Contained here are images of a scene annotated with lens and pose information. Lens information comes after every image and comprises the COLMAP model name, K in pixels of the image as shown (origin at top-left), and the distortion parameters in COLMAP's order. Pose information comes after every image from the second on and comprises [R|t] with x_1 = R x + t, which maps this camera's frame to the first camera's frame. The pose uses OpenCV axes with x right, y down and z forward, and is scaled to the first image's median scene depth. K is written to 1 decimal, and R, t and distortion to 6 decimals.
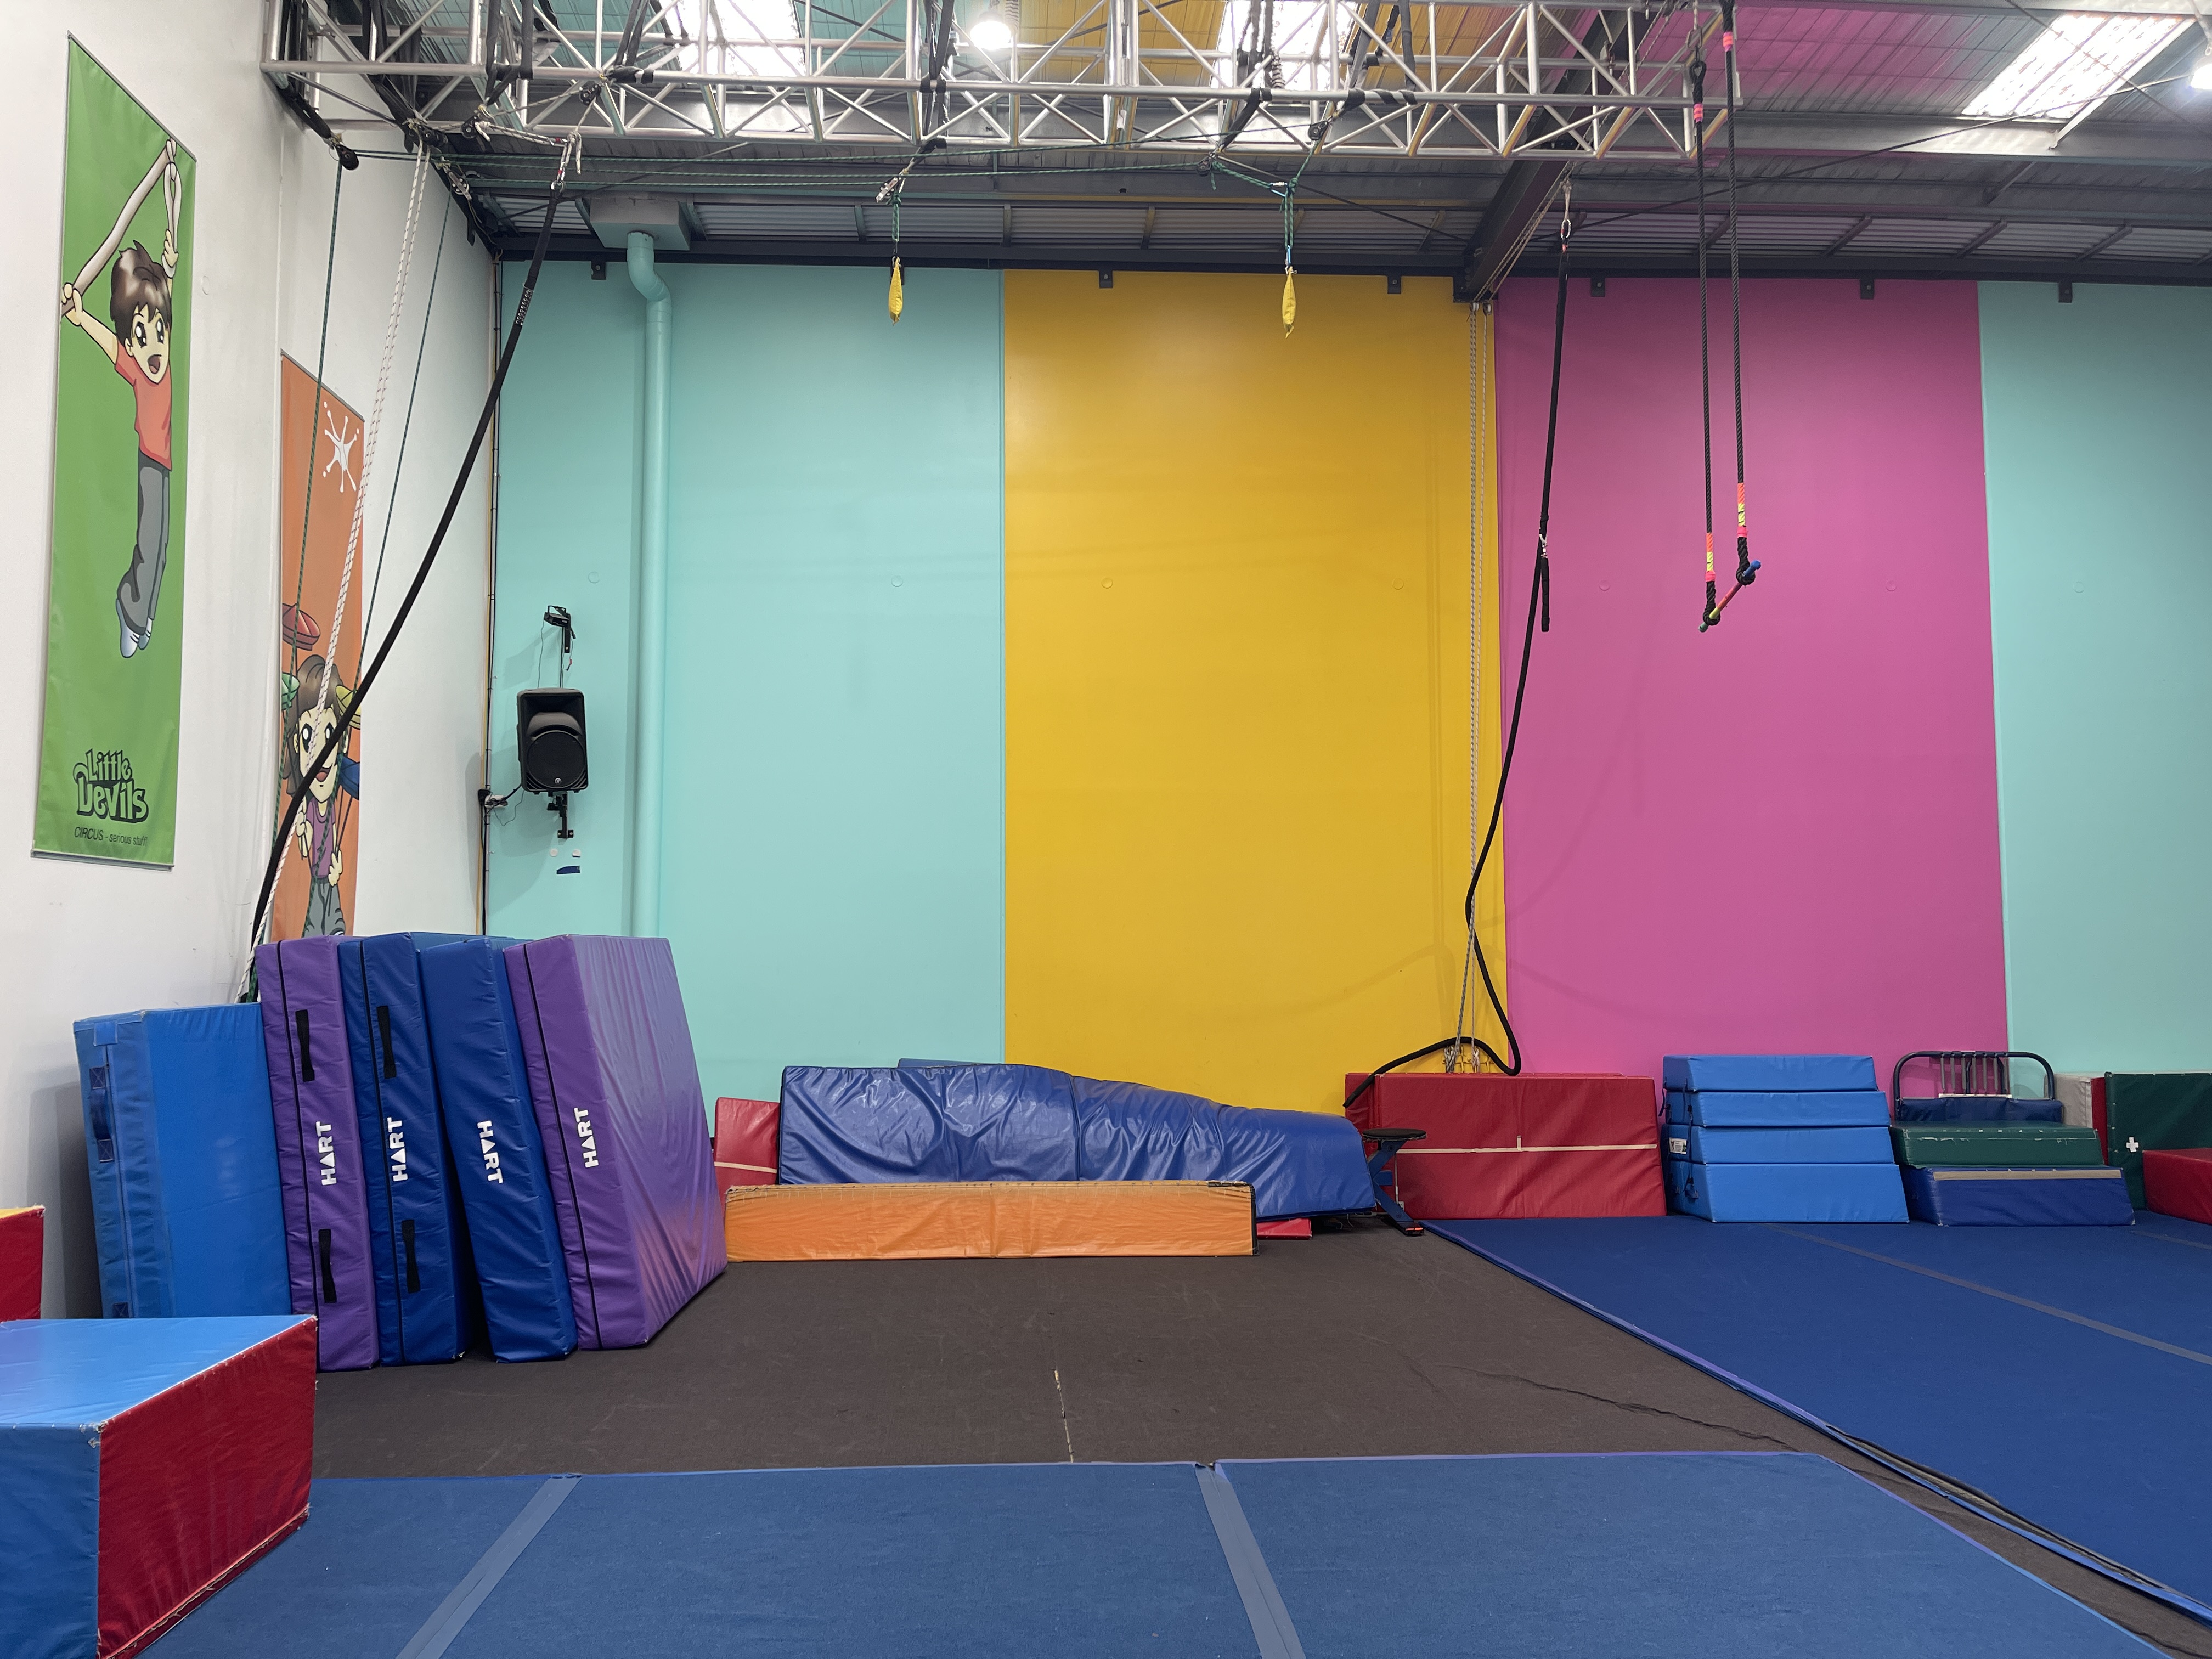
lens RADIAL K [[1675.4, 0, 1101.9], [0, 1675.4, 841.1], [0, 0, 1]] dist [0.073885, -0.103741]
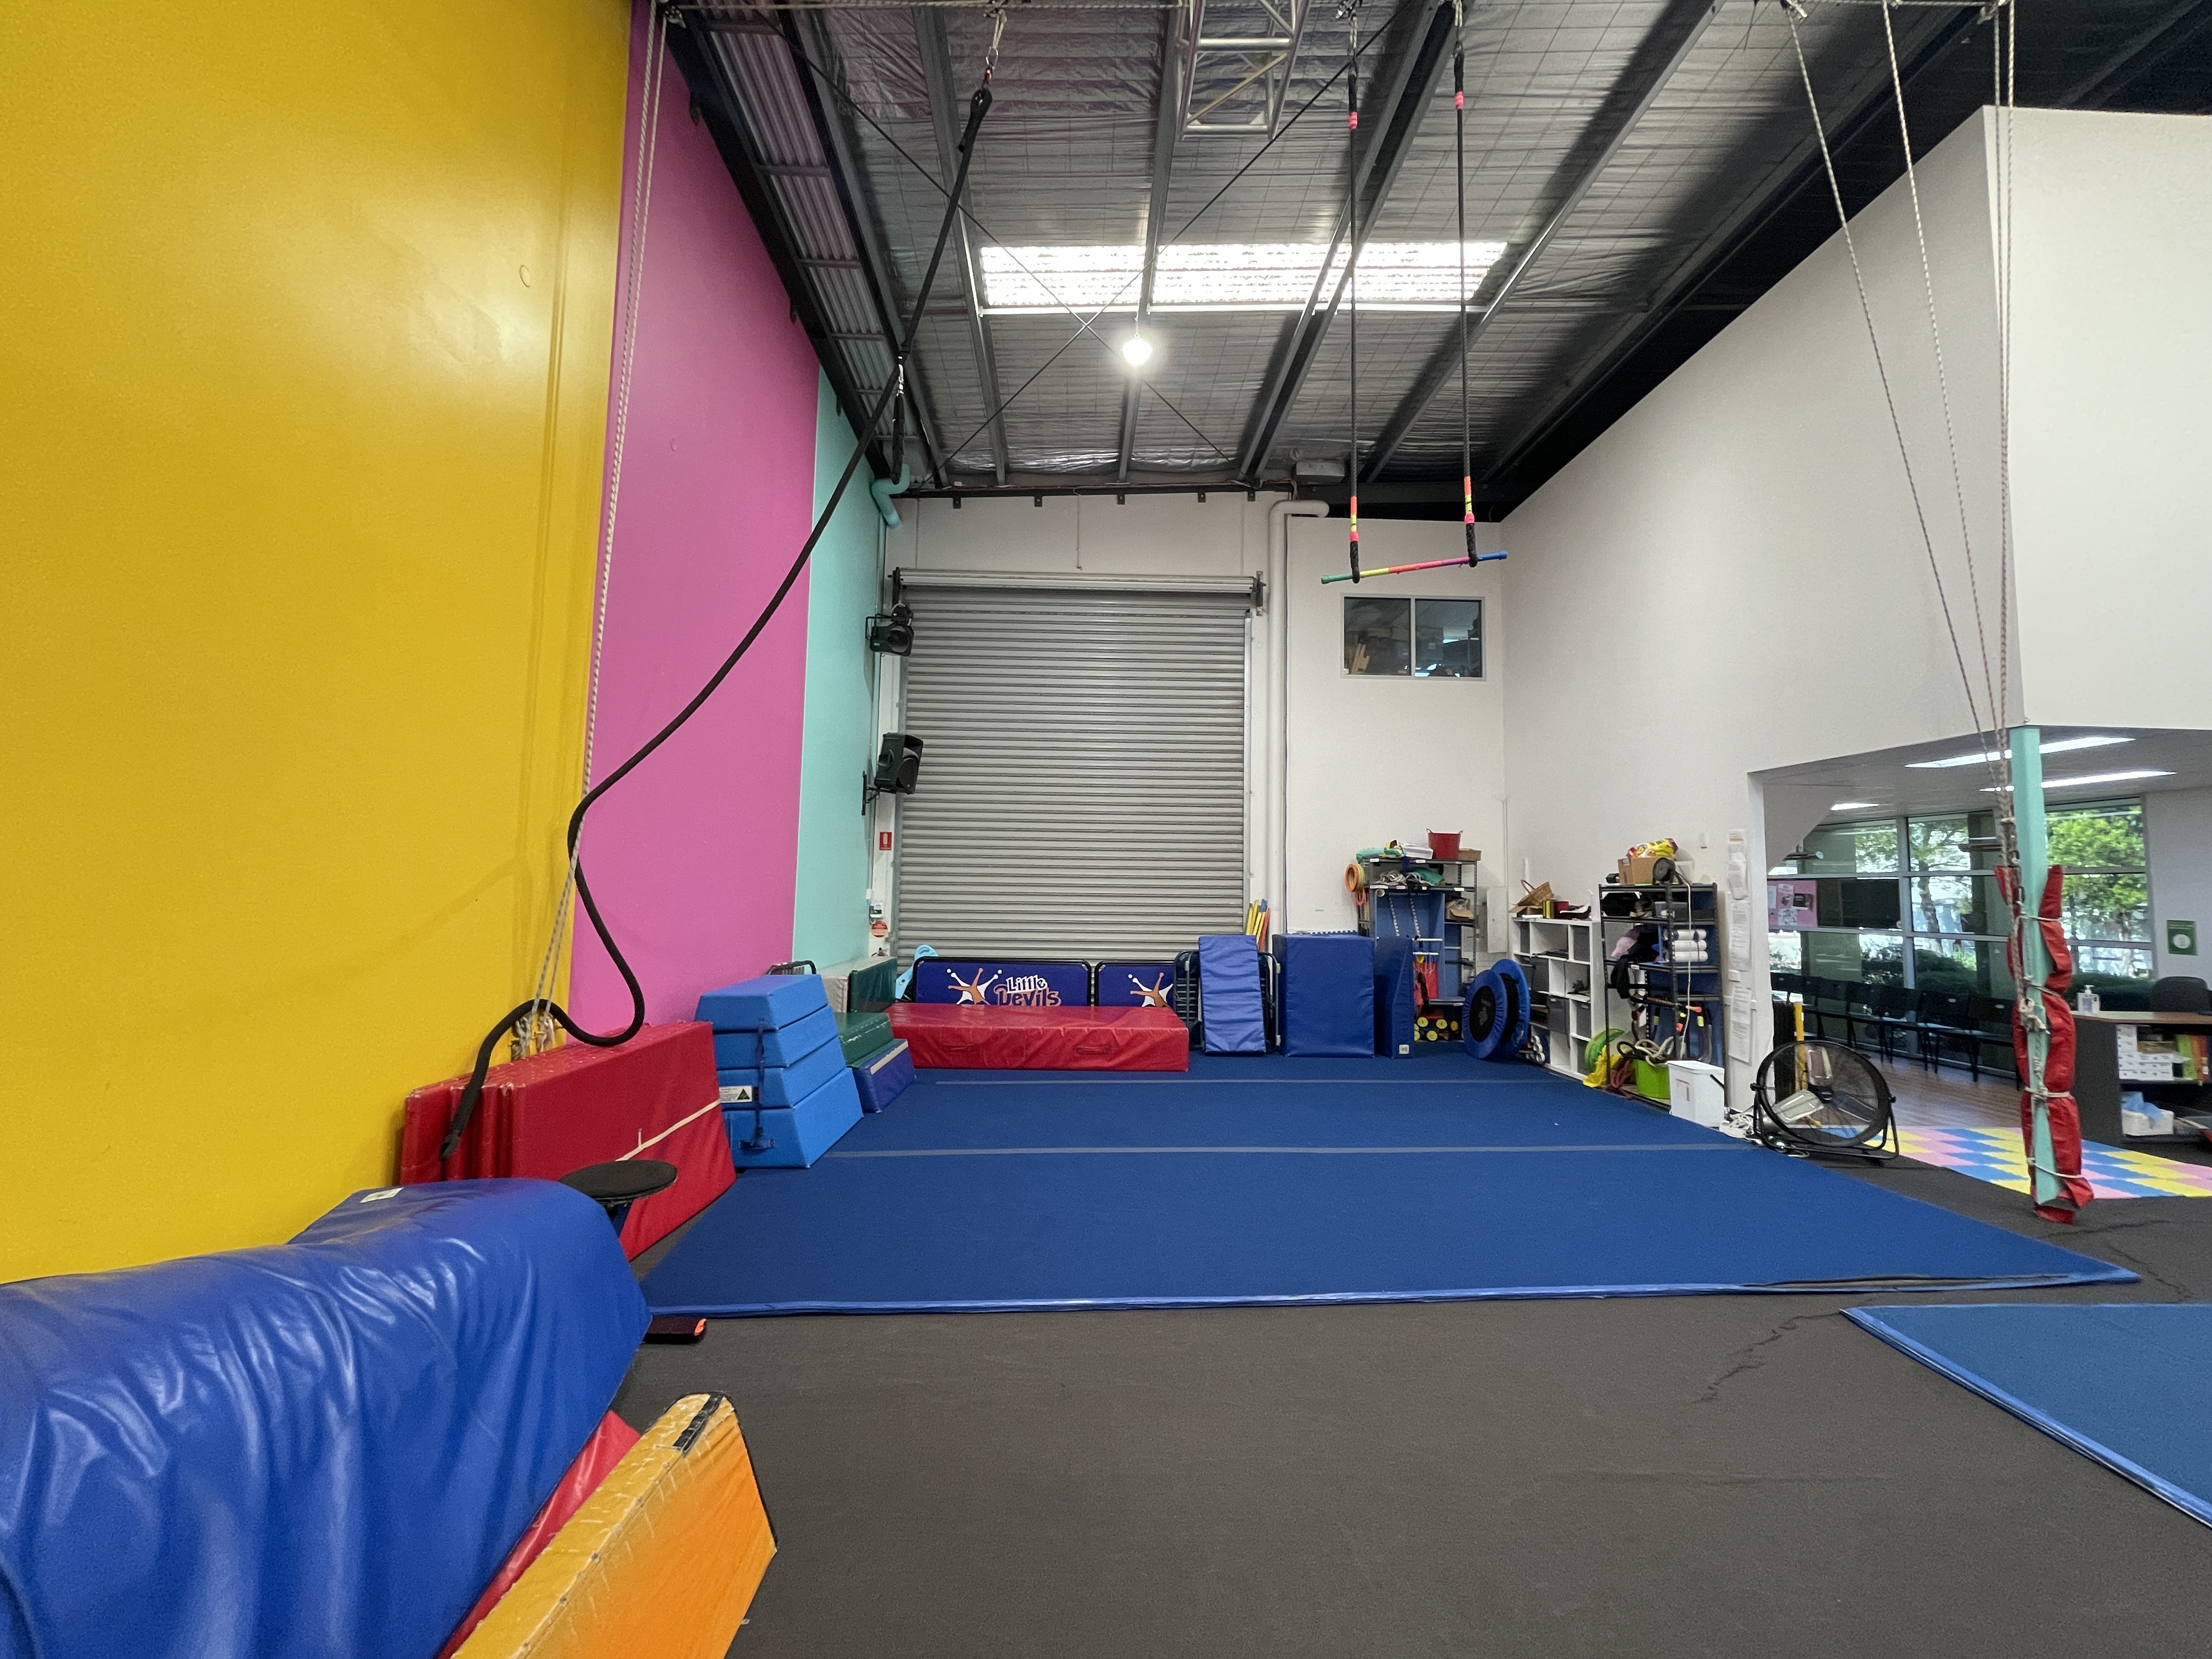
lens RADIAL K [[890.0, 0, 1099.7], [0, 890.0, 823.4], [0, 0, 1]] dist [-0.001158, -0.000763]
pose [[0.029526, 0.079632, 0.996387, -0.140682], [-0.086425, 0.993292, -0.076823, 0.059157], [-0.995821, -0.083844, 0.036211, 0.834975]]
